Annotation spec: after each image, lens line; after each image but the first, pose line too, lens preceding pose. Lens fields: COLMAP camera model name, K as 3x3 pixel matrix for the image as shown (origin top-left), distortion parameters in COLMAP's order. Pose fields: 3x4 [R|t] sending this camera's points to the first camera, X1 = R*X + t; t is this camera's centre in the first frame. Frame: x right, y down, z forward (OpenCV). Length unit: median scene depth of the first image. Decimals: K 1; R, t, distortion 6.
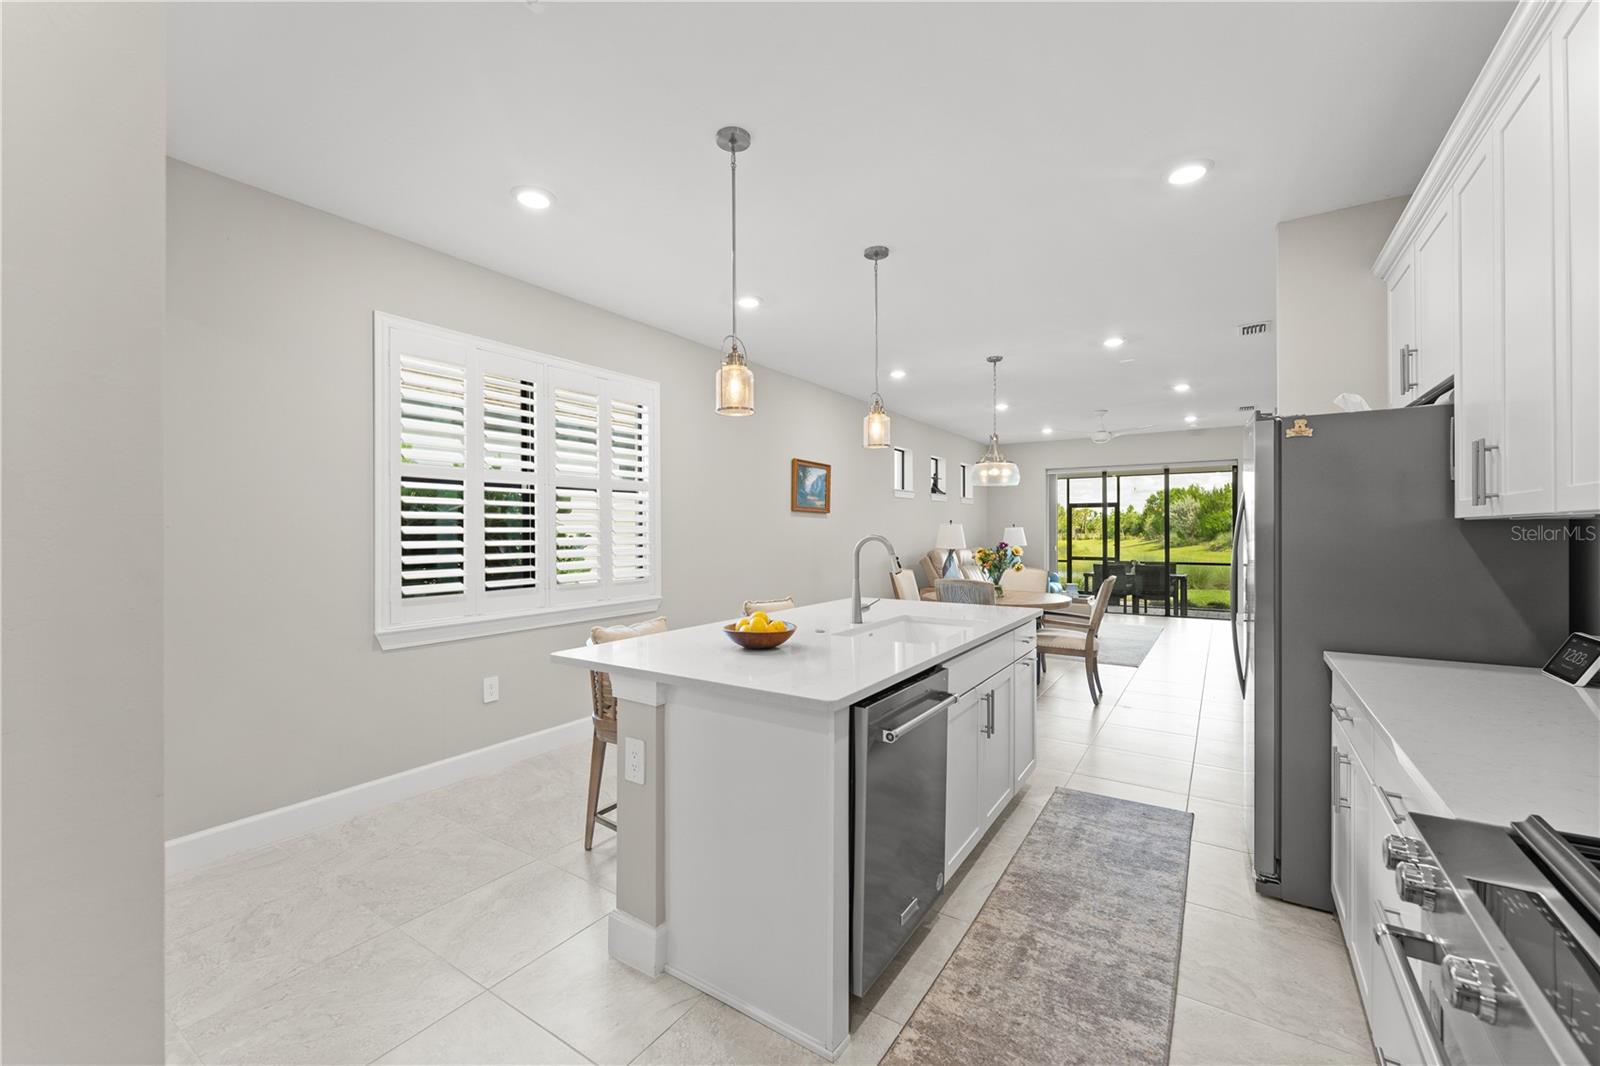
lens RADIAL K [[646.2, 0, 800.0], [0, 646.2, 533.0], [0, 0, 1]] dist [-0.000100, -0.000144]
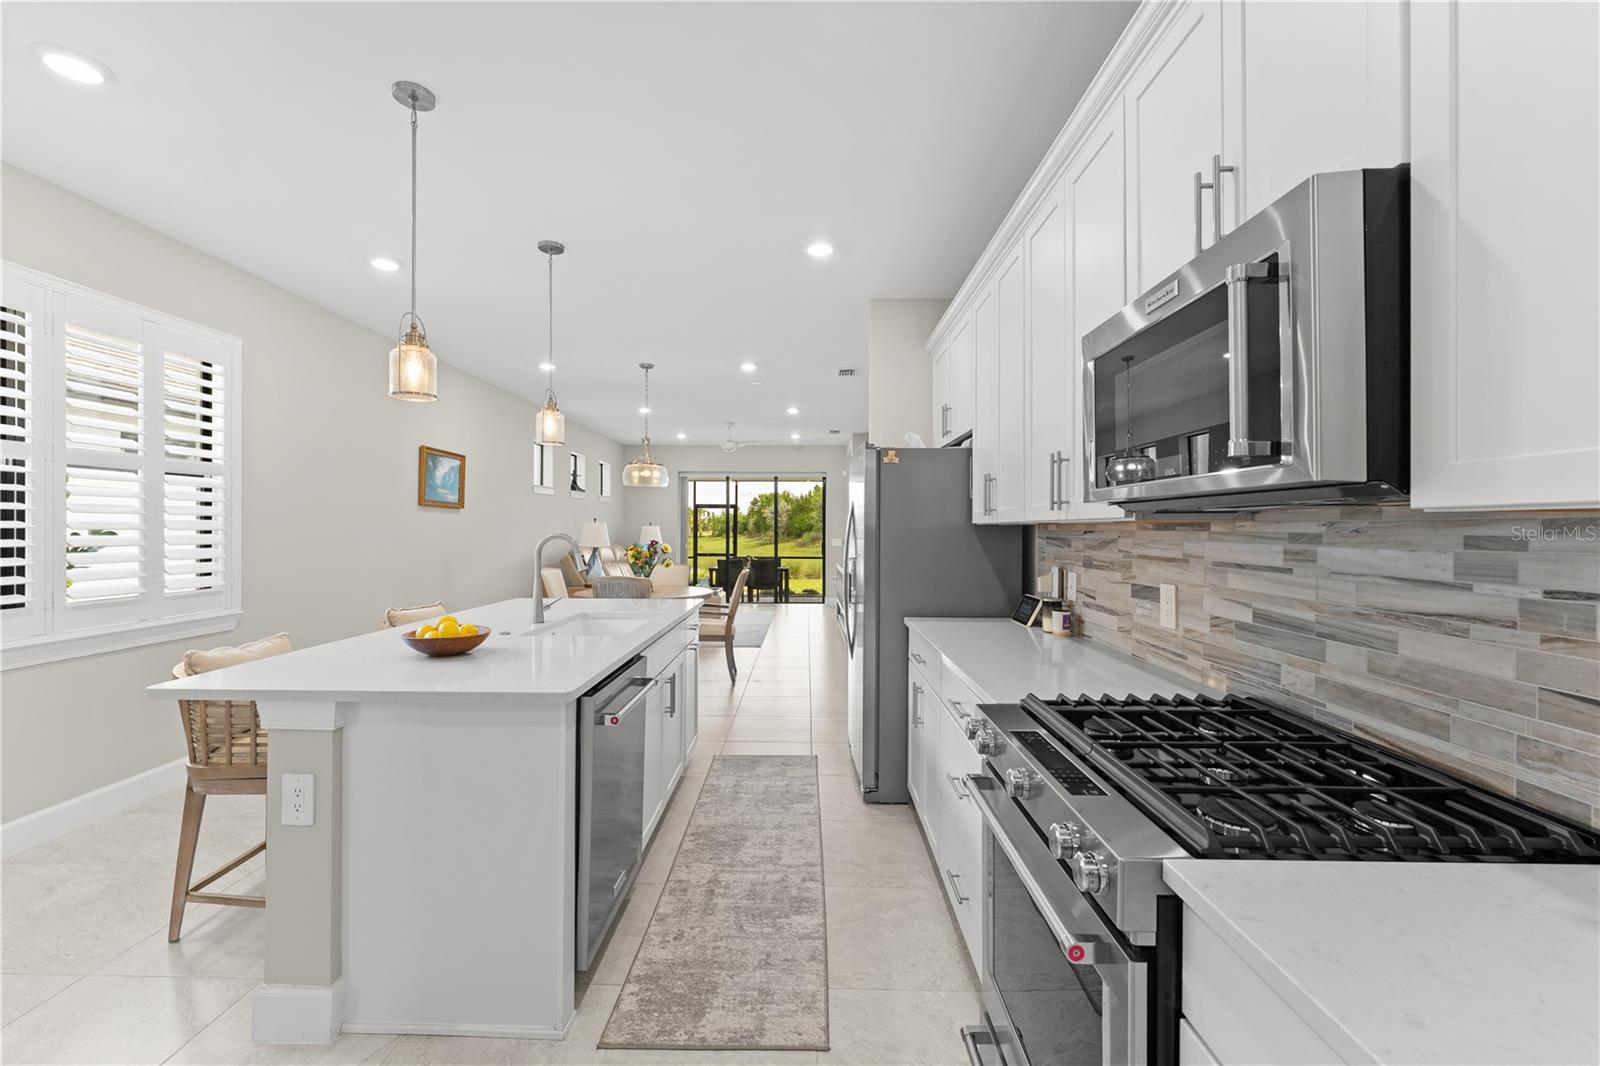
lens RADIAL K [[650.8, 0, 800.0], [0, 650.8, 533.0], [0, 0, 1]] dist [0.000087, -0.000045]
pose [[0.840792, 0.002860, 0.541351, -0.116123], [-0.004703, 0.999987, 0.002022, -0.001467], [-0.541338, -0.004246, 0.840795, -0.050621]]
